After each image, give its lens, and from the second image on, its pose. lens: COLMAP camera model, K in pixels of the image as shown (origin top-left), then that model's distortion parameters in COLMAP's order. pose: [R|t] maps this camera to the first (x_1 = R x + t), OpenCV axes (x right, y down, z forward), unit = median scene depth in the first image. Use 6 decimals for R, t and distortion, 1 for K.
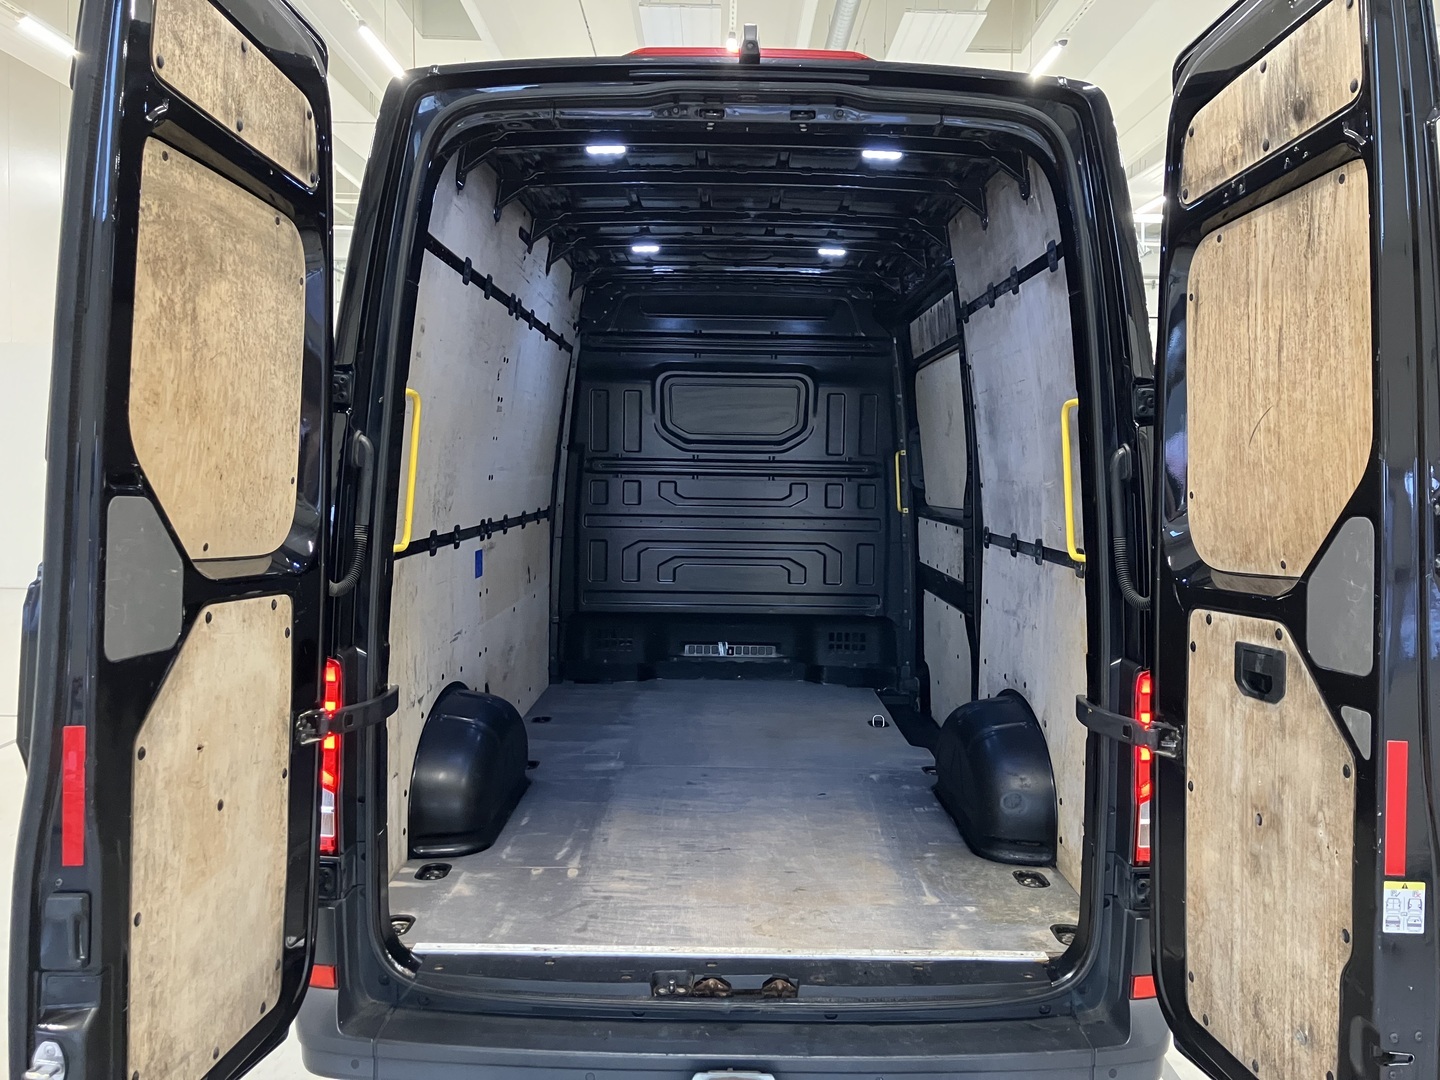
lens RADIAL K [[1197.3, 0, 724.2], [0, 1197.3, 533.5], [0, 0, 1]] dist [0.019255, -0.015000]
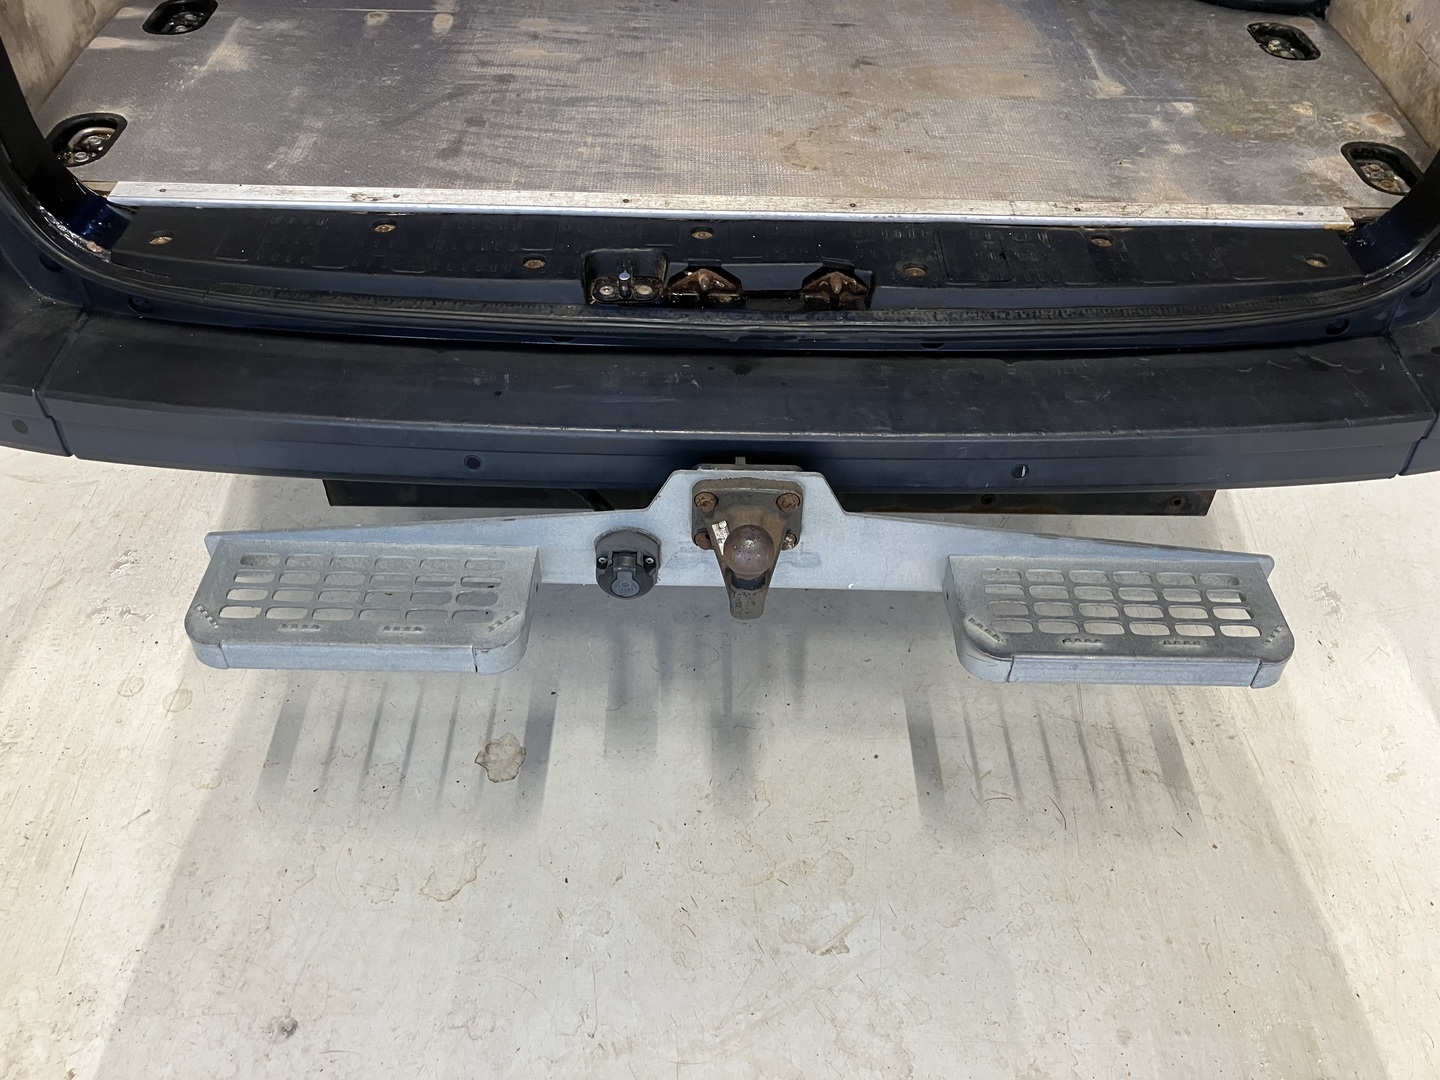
lens RADIAL K [[1197.3, 0, 729.3], [0, 1197.3, 532.9], [0, 0, 1]] dist [0.019255, -0.015000]
pose [[0.999833, 0.002550, 0.018098, -0.007552], [-0.013842, 0.752280, 0.658698, 0.111272], [-0.011935, -0.658838, 0.752190, 0.501583]]
